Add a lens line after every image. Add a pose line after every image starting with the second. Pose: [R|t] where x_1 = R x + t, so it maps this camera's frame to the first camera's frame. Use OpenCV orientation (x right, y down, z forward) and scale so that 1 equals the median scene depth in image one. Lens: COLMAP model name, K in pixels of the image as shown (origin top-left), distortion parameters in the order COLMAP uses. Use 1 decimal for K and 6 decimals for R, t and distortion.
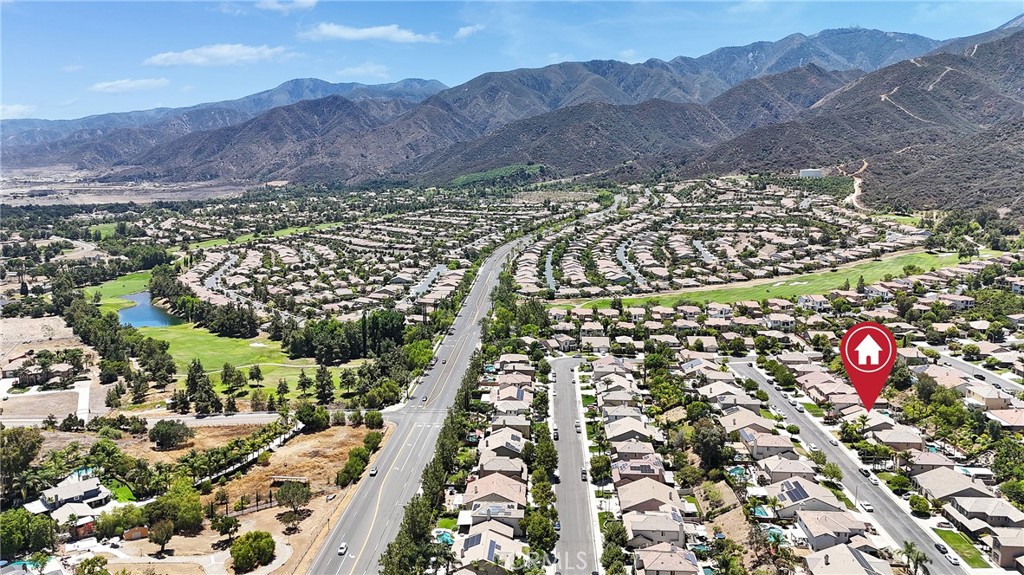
lens RADIAL K [[756.3, 0, 512.0], [0, 756.3, 287.5], [0, 0, 1]] dist [0.102753, -0.112451]
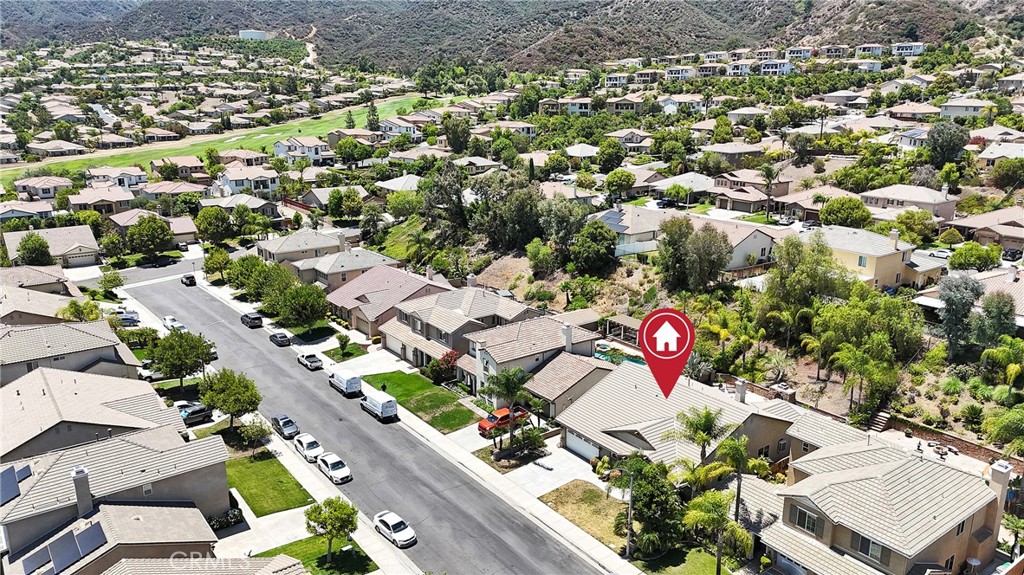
lens RADIAL K [[756.3, 0, 512.0], [0, 756.3, 287.5], [0, 0, 1]] dist [0.102753, -0.112451]
pose [[0.773628, -0.169704, 0.610492, 0.136583], [0.102504, 0.984296, 0.143718, 0.044489], [-0.625294, -0.048606, 0.778874, 0.407790]]
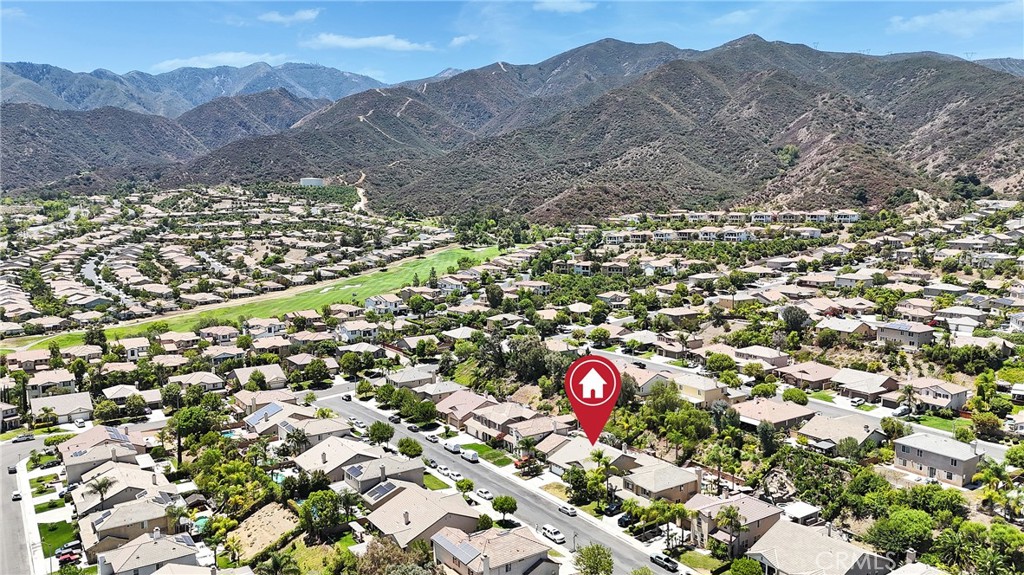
lens RADIAL K [[756.3, 0, 512.0], [0, 756.3, 287.5], [0, 0, 1]] dist [0.102753, -0.112451]
pose [[0.792610, -0.072740, 0.605375, 0.027190], [0.097657, 0.995186, -0.008283, 0.018226], [-0.601858, 0.065684, 0.795898, 0.264742]]
